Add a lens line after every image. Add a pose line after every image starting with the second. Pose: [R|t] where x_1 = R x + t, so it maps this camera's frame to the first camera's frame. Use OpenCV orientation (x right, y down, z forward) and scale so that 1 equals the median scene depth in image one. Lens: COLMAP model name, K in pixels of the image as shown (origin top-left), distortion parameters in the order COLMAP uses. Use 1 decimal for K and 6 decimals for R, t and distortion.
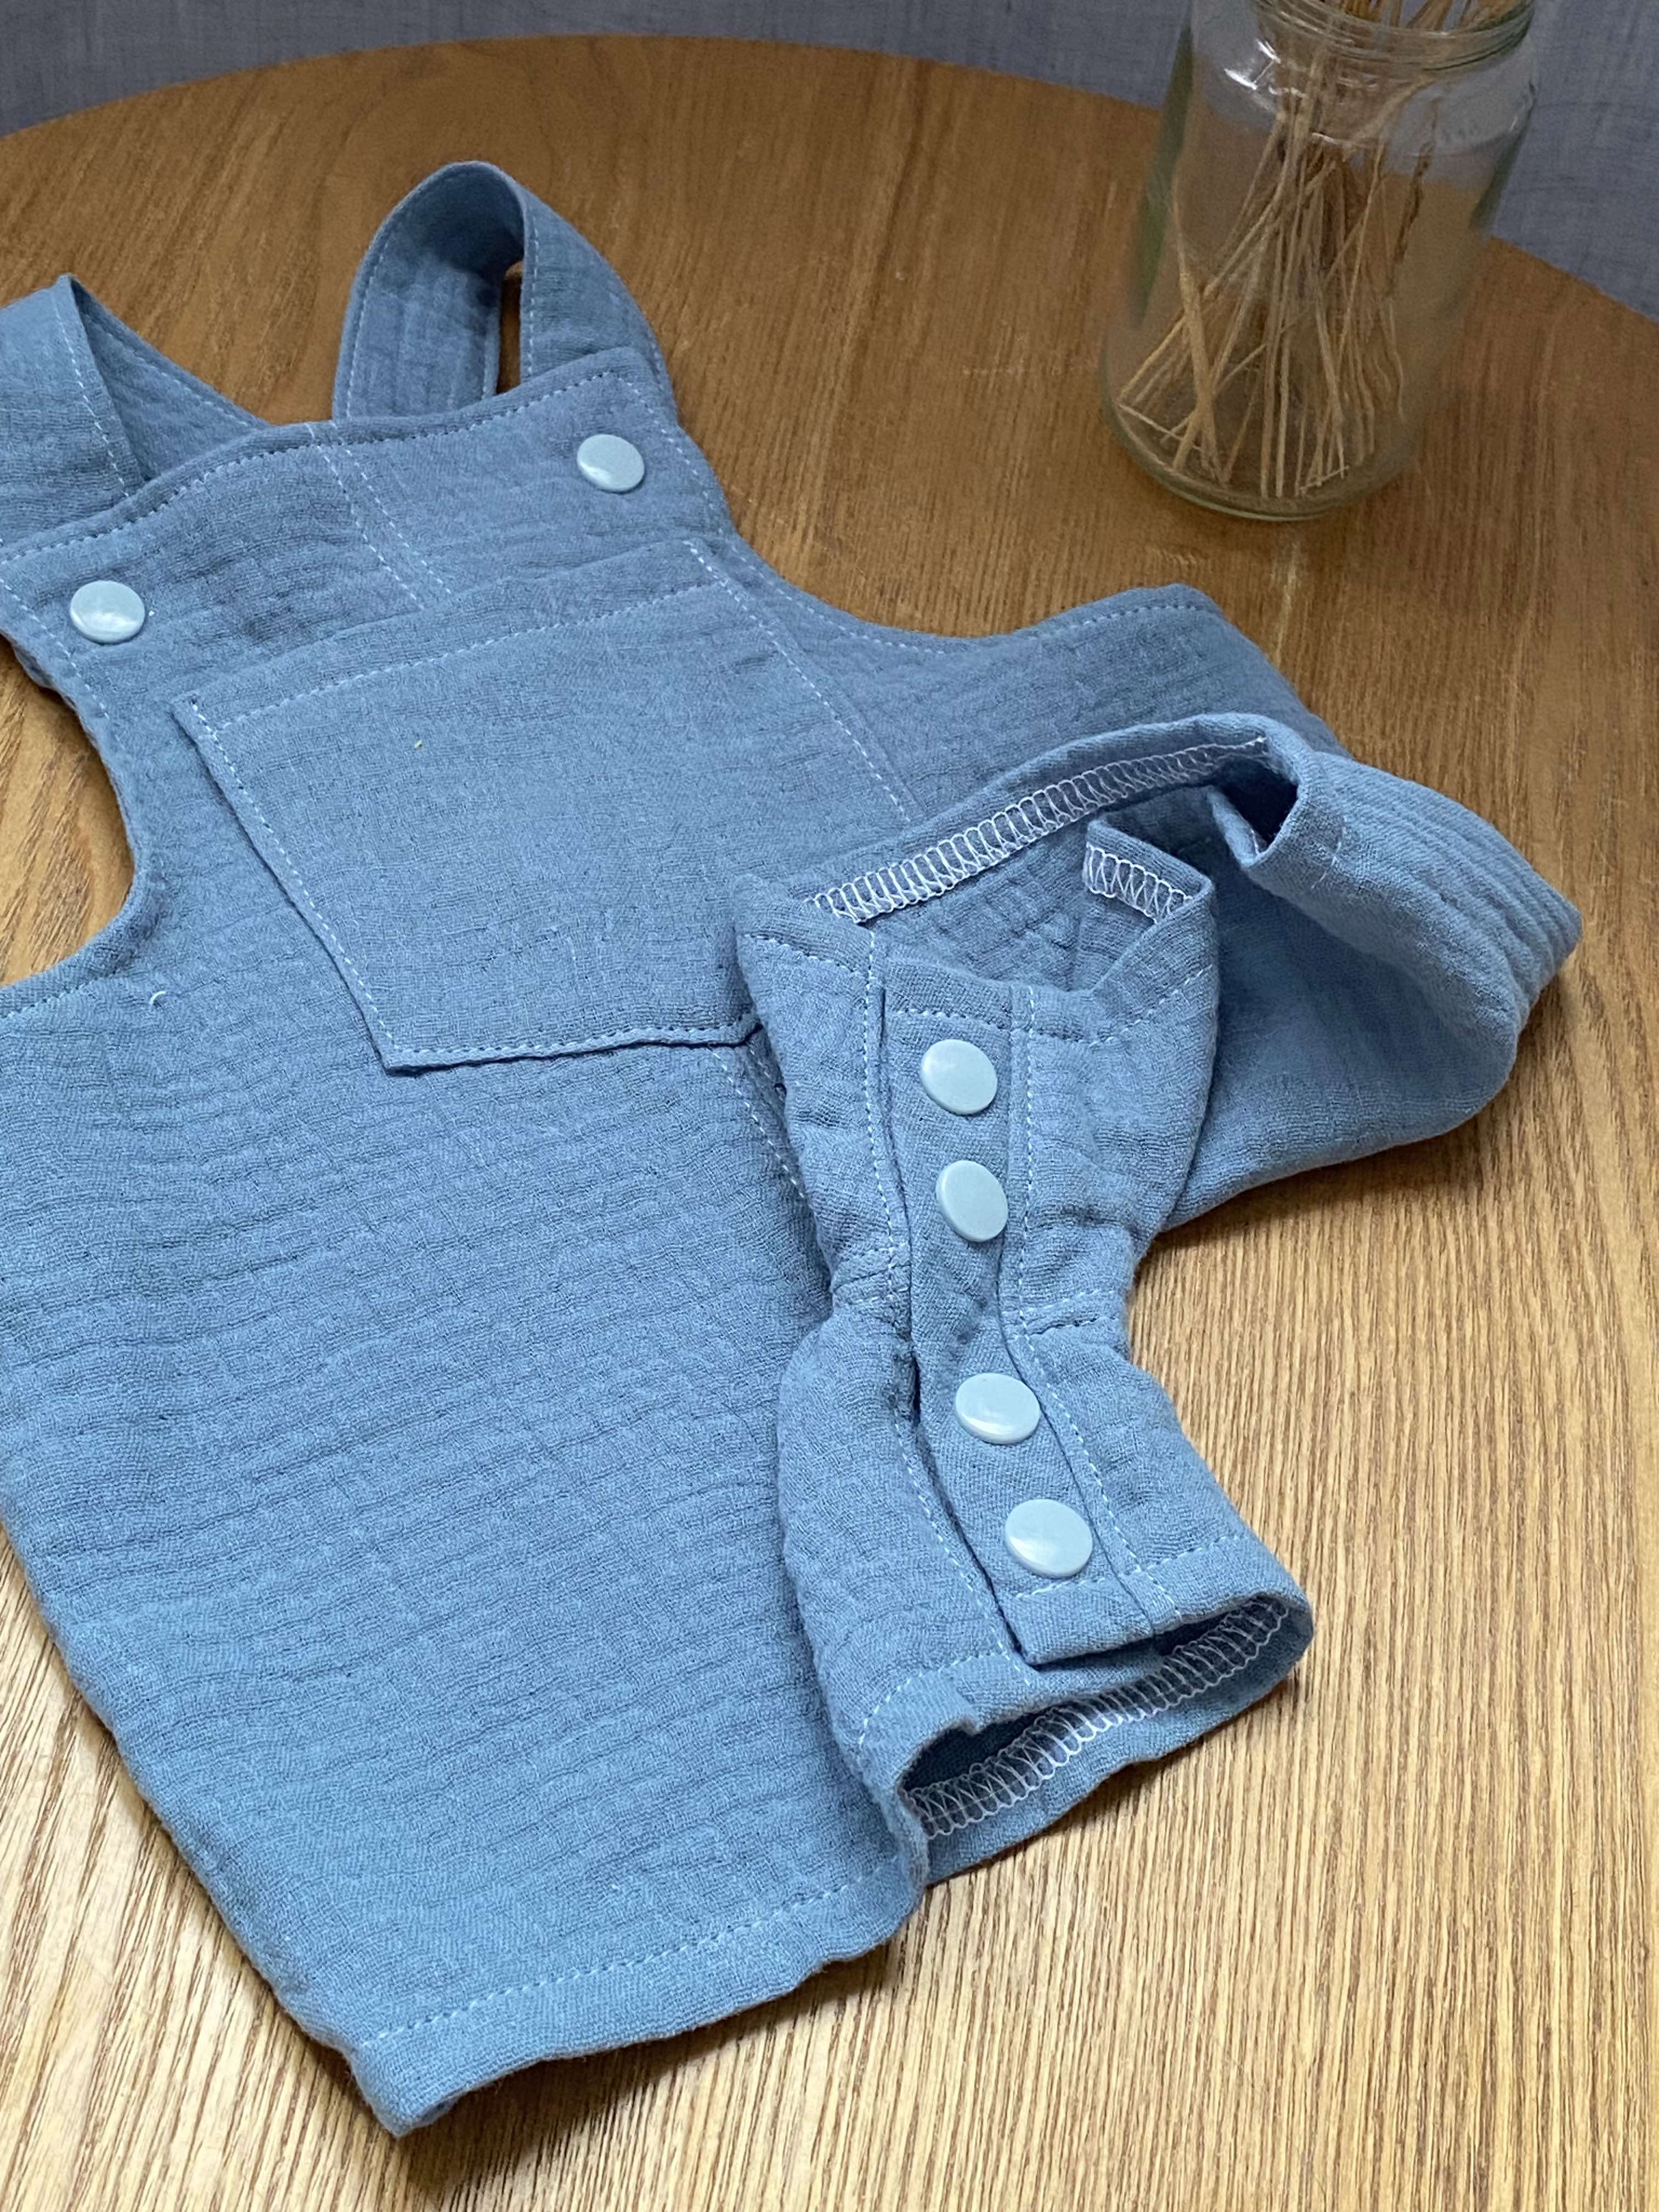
lens RADIAL K [[3264.9, 0, 798.3], [0, 3264.9, 1049.5], [0, 0, 1]] dist [0.037842, 0.000000]
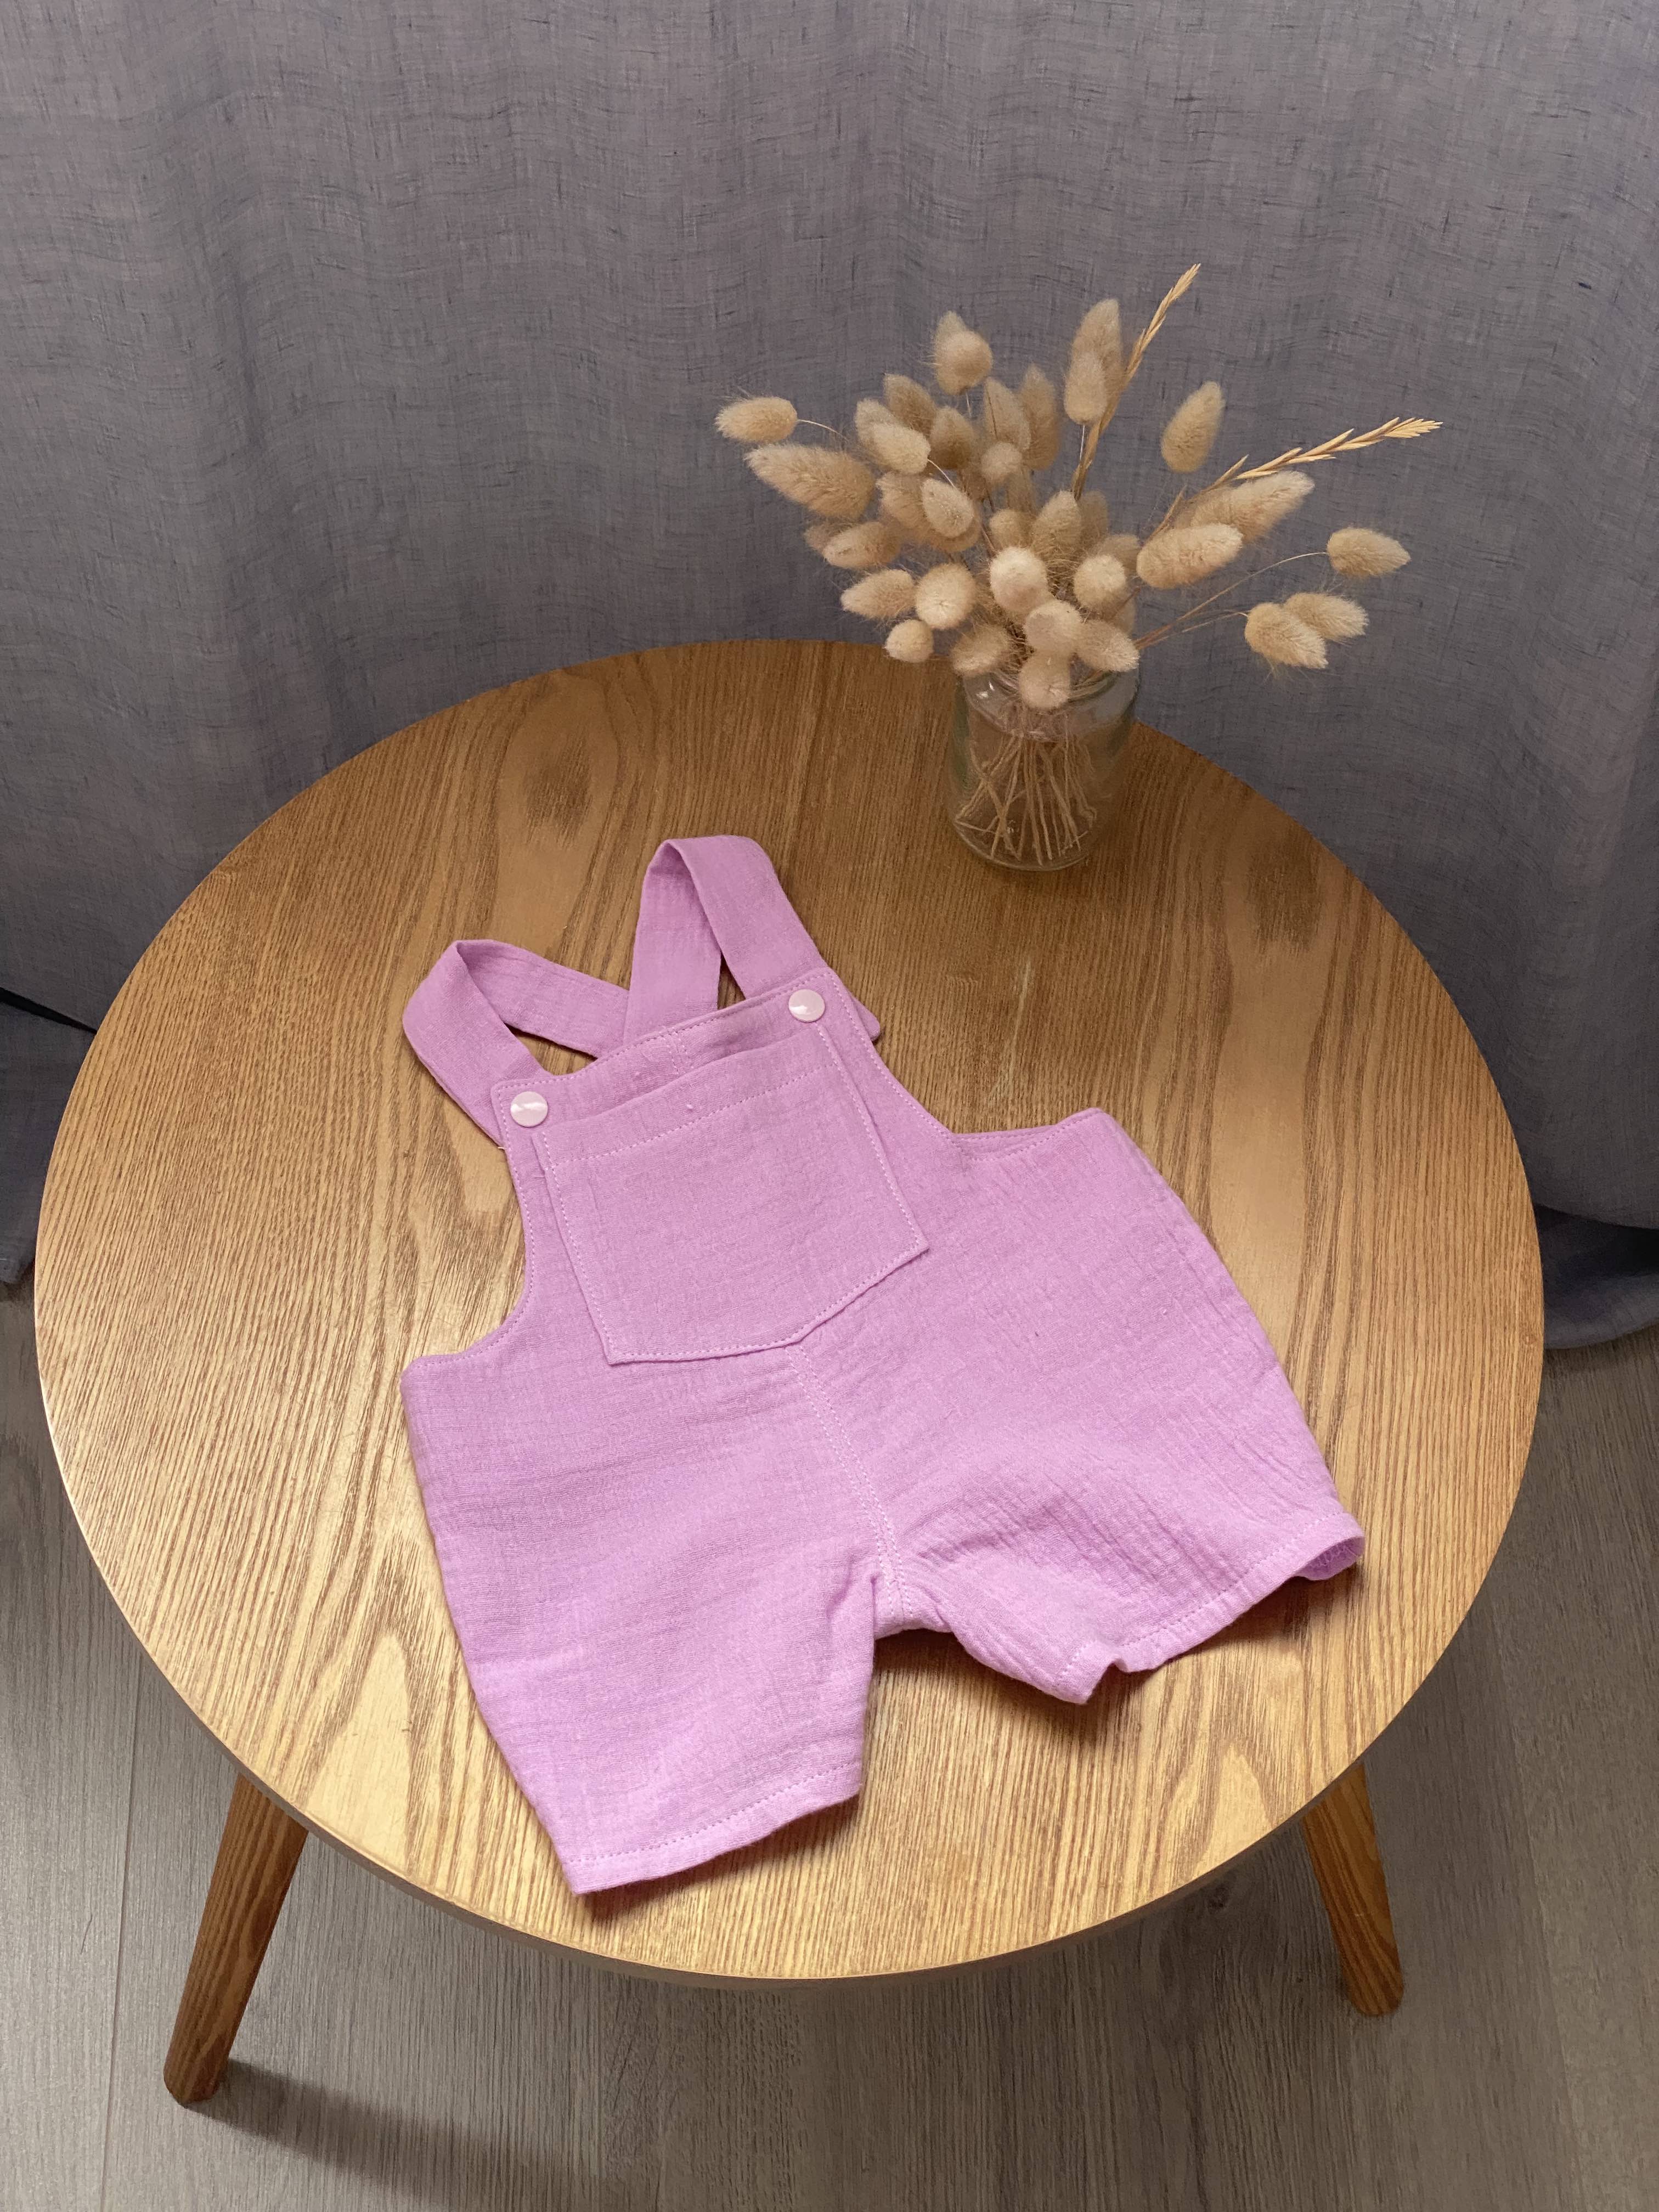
lens RADIAL K [[3275.2, 0, 832.6], [0, 3275.2, 1035.2], [0, 0, 1]] dist [0.038903, 0.000000]
pose [[0.995164, -0.067983, -0.070905, 0.192181], [0.077740, 0.986311, 0.145421, -0.444234], [0.060049, -0.150230, 0.986826, -0.967939]]
